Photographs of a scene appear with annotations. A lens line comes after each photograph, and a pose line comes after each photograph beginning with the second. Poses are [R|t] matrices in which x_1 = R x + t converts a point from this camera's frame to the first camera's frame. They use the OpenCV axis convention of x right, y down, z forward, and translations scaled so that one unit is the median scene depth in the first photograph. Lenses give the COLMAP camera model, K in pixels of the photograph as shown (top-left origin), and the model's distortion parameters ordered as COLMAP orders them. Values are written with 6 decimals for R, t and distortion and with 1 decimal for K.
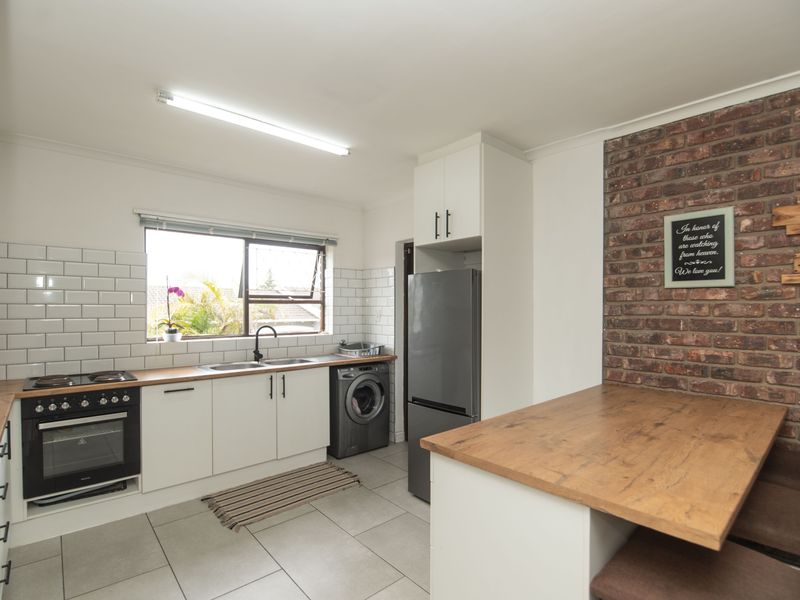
lens RADIAL K [[401.2, 0, 403.3], [0, 401.2, 306.7], [0, 0, 1]] dist [-0.016262, -0.005195]
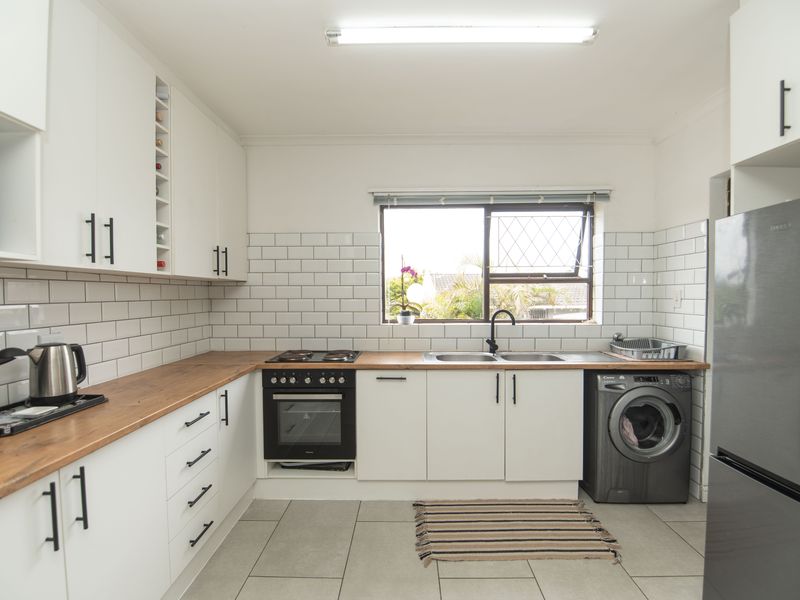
lens RADIAL K [[401.2, 0, 401.9], [0, 401.2, 307.5], [0, 0, 1]] dist [-0.016262, -0.005195]
pose [[0.736814, 0.018079, -0.675854, 0.070924], [0.006245, 0.999418, 0.033543, 0.019071], [0.676067, -0.028936, 0.736272, 0.365024]]
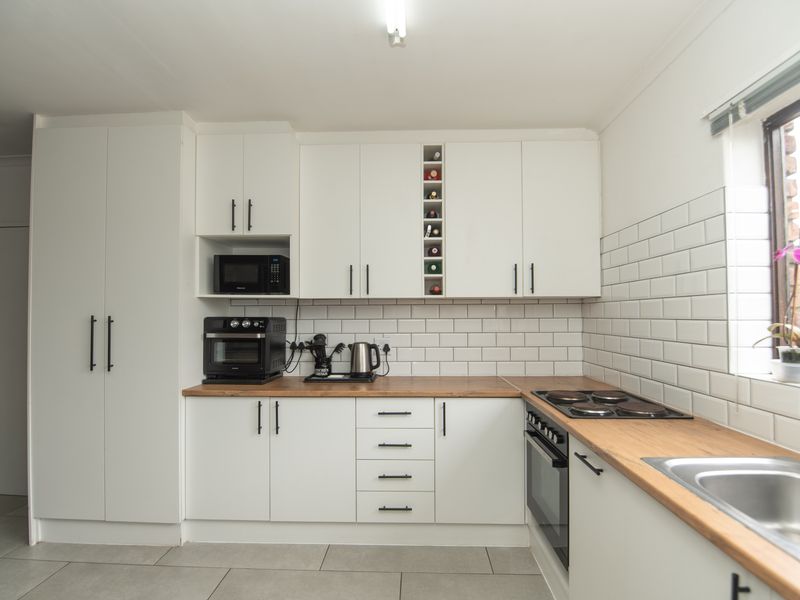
lens RADIAL K [[401.2, 0, 406.2], [0, 401.2, 306.5], [0, 0, 1]] dist [-0.016262, -0.005195]
pose [[-0.694646, -0.015896, -0.719176, -0.045202], [0.004099, 0.999652, -0.026054, 0.024772], [0.719340, -0.021046, -0.694339, 1.238787]]
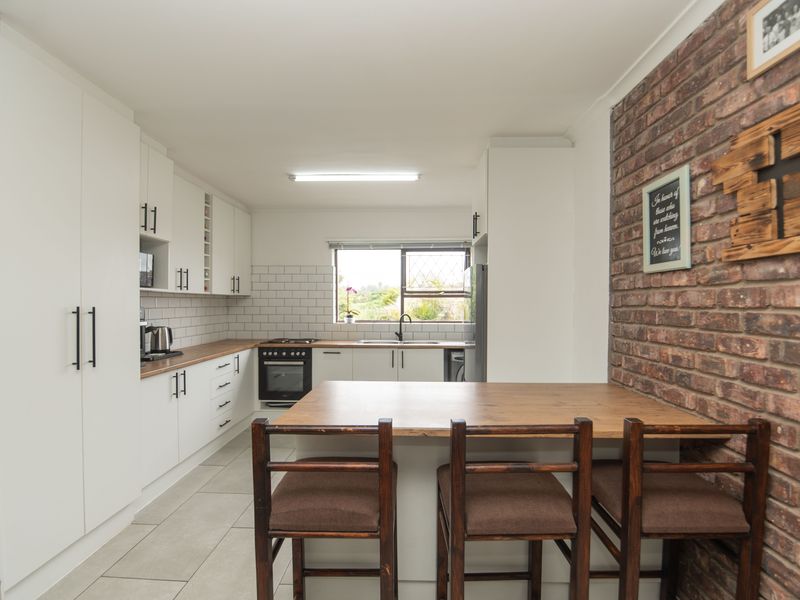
lens RADIAL K [[401.2, 0, 403.5], [0, 401.2, 304.7], [0, 0, 1]] dist [-0.016262, -0.005195]
pose [[0.730359, 0.003062, -0.683057, 0.756453], [0.000789, 0.999986, 0.005327, 0.012098], [0.683064, -0.004430, 0.730346, 0.038029]]
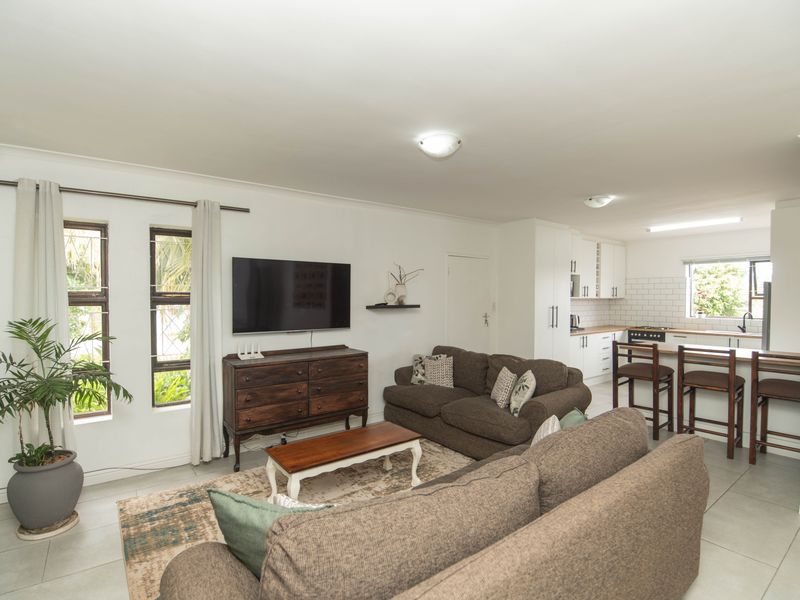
lens RADIAL K [[401.2, 0, 399.9], [0, 401.2, 309.8], [0, 0, 1]] dist [-0.016262, -0.005195]
pose [[-0.089645, 0.027767, -0.995587, 2.013154], [0.003005, 0.999614, 0.027608, -0.020178], [0.995969, -0.000517, -0.089694, -0.462403]]
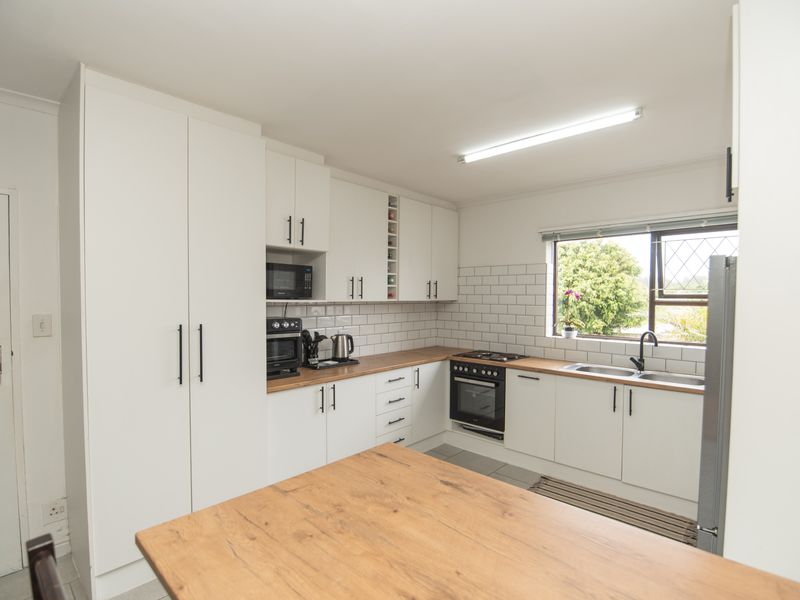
lens RADIAL K [[401.2, 0, 402.4], [0, 401.2, 305.5], [0, 0, 1]] dist [-0.016262, -0.005195]
pose [[0.095225, 0.023412, -0.995180, 0.632396], [-0.003050, 0.999726, 0.023228, -0.037776], [0.995451, 0.000824, 0.095270, 0.521945]]
